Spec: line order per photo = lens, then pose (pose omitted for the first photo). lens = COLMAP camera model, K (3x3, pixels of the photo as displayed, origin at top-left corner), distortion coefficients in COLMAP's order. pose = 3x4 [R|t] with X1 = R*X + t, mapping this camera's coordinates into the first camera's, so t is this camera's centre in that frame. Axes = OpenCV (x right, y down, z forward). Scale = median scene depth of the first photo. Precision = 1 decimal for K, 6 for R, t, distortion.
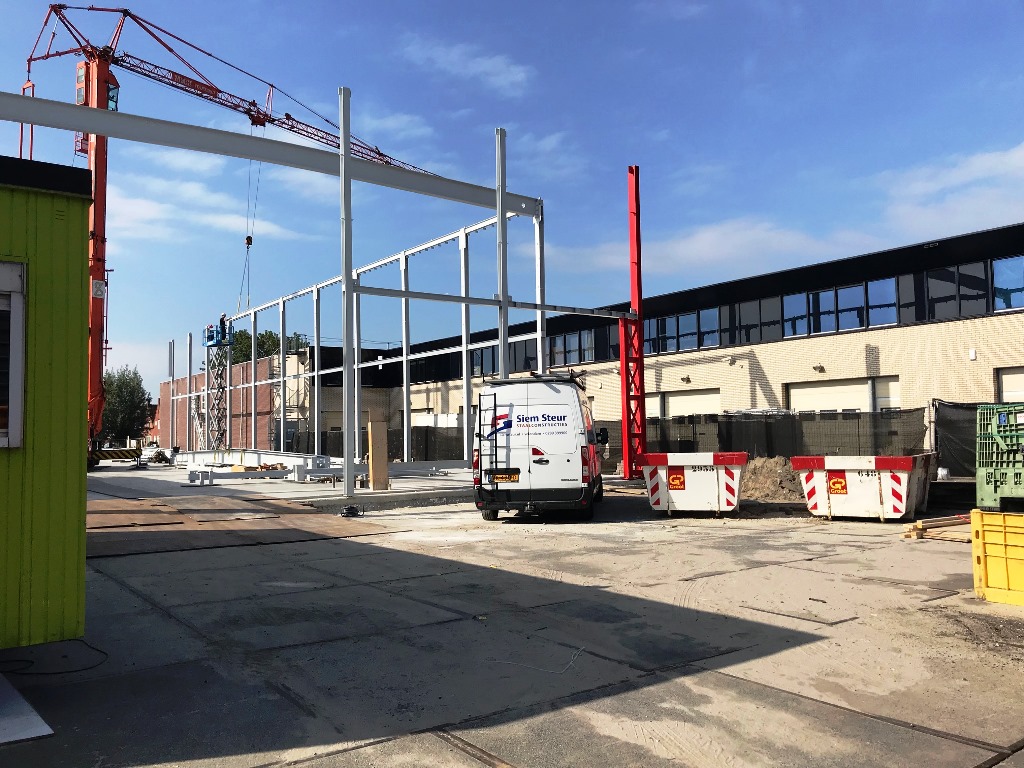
lens RADIAL K [[841.4, 0, 507.5], [0, 841.4, 385.0], [0, 0, 1]] dist [0.007725, 0.020227]
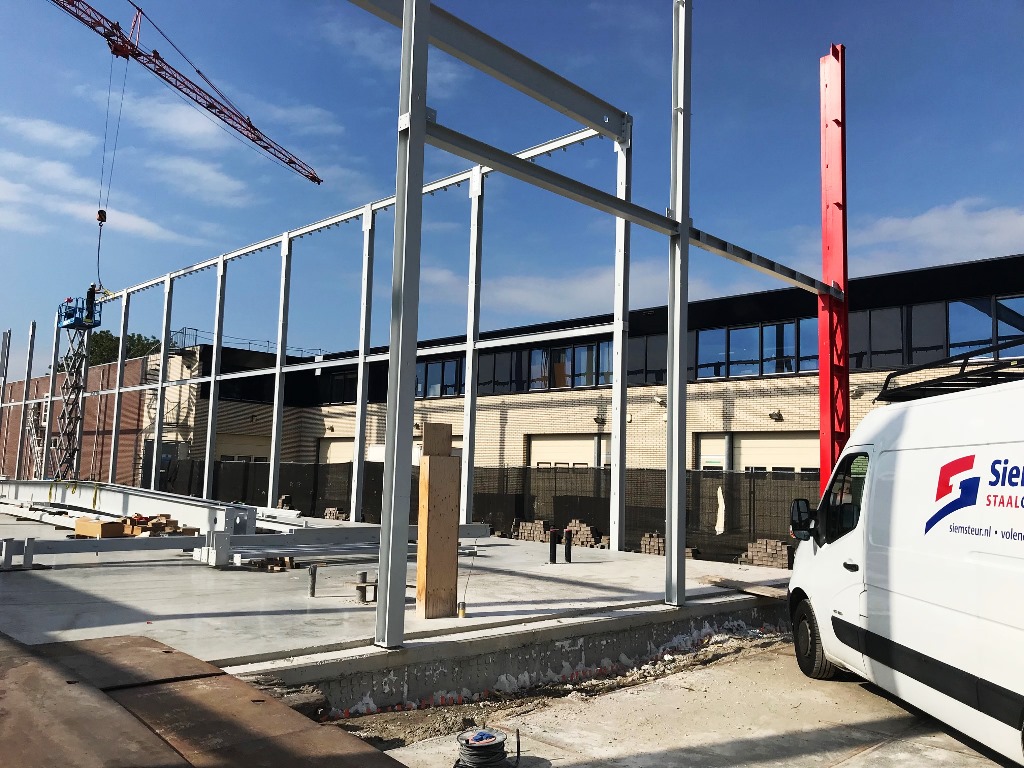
lens RADIAL K [[841.4, 0, 490.6], [0, 841.4, 387.3], [0, 0, 1]] dist [0.007725, 0.020227]
pose [[0.989225, 0.065193, 0.131090, -0.101173], [-0.059725, 0.997190, -0.045227, 0.013293], [-0.133670, 0.036911, 0.990338, 0.302356]]
